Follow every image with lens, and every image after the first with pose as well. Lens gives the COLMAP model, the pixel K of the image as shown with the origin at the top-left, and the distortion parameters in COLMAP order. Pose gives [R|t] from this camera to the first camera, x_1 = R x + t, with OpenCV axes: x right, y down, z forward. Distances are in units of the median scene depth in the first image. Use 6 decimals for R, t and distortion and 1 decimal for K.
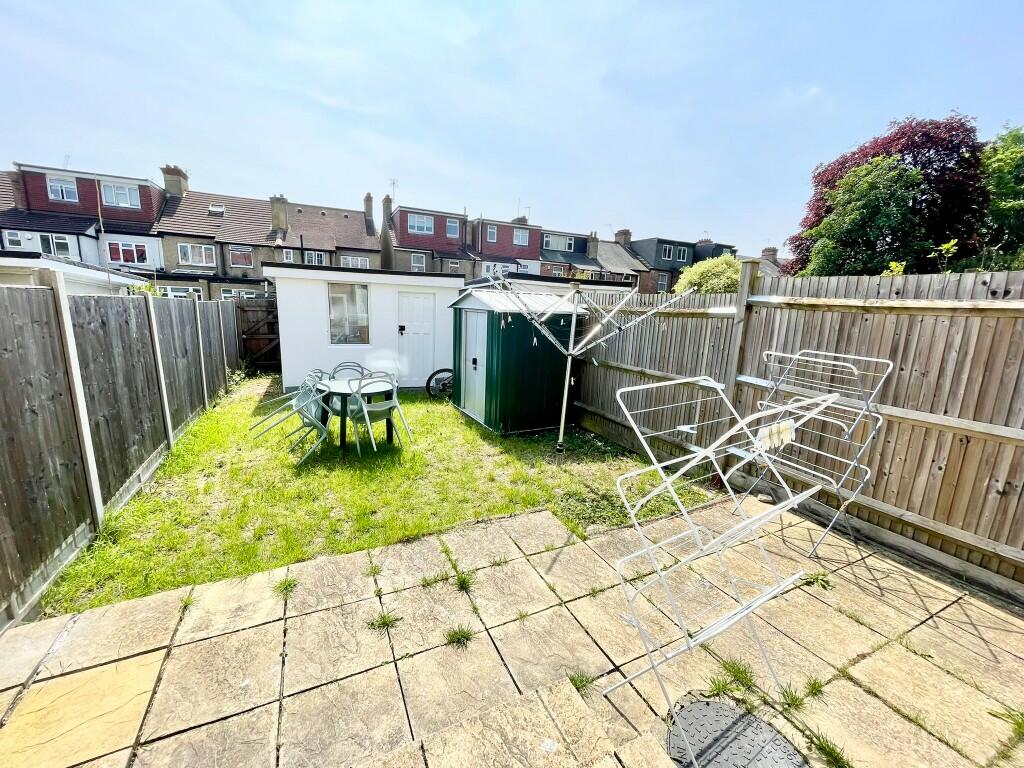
lens RADIAL K [[416.8, 0, 508.6], [0, 416.8, 385.0], [0, 0, 1]] dist [0.000338, -0.003030]
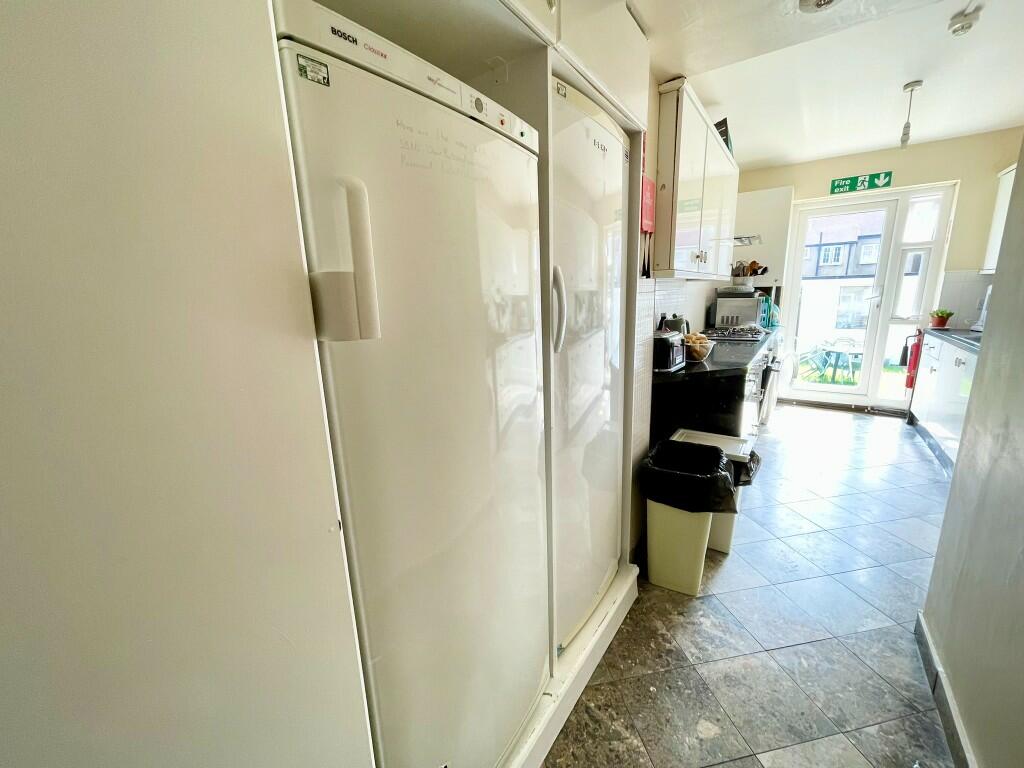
lens RADIAL K [[416.8, 0, 508.6], [0, 416.8, 385.0], [0, 0, 1]] dist [0.000338, -0.003030]
pose [[0.488125, 0.141433, -0.861238, 0.234888], [-0.123524, 0.988045, 0.092247, 0.079872], [0.863988, 0.061355, 0.499760, -0.552451]]
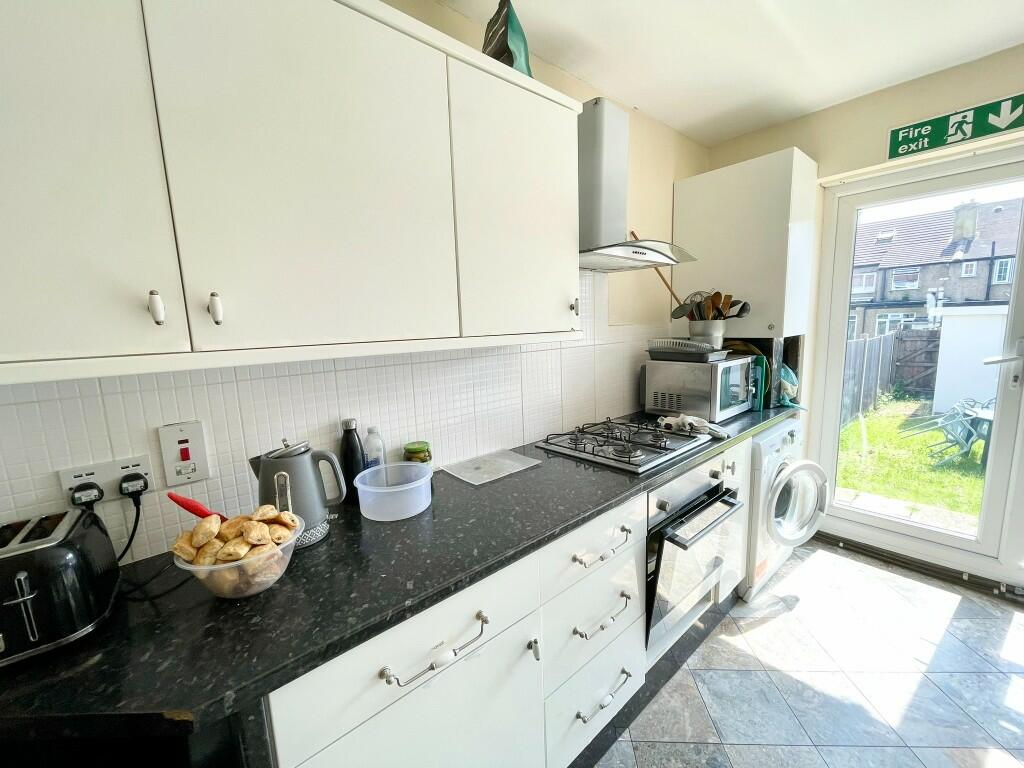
lens RADIAL K [[416.8, 0, 508.6], [0, 416.8, 385.0], [0, 0, 1]] dist [0.000338, -0.003030]
pose [[0.266542, 0.098801, -0.958746, 0.169644], [-0.140739, 0.988060, 0.062695, 0.018516], [0.953492, 0.118222, 0.277265, -0.311480]]
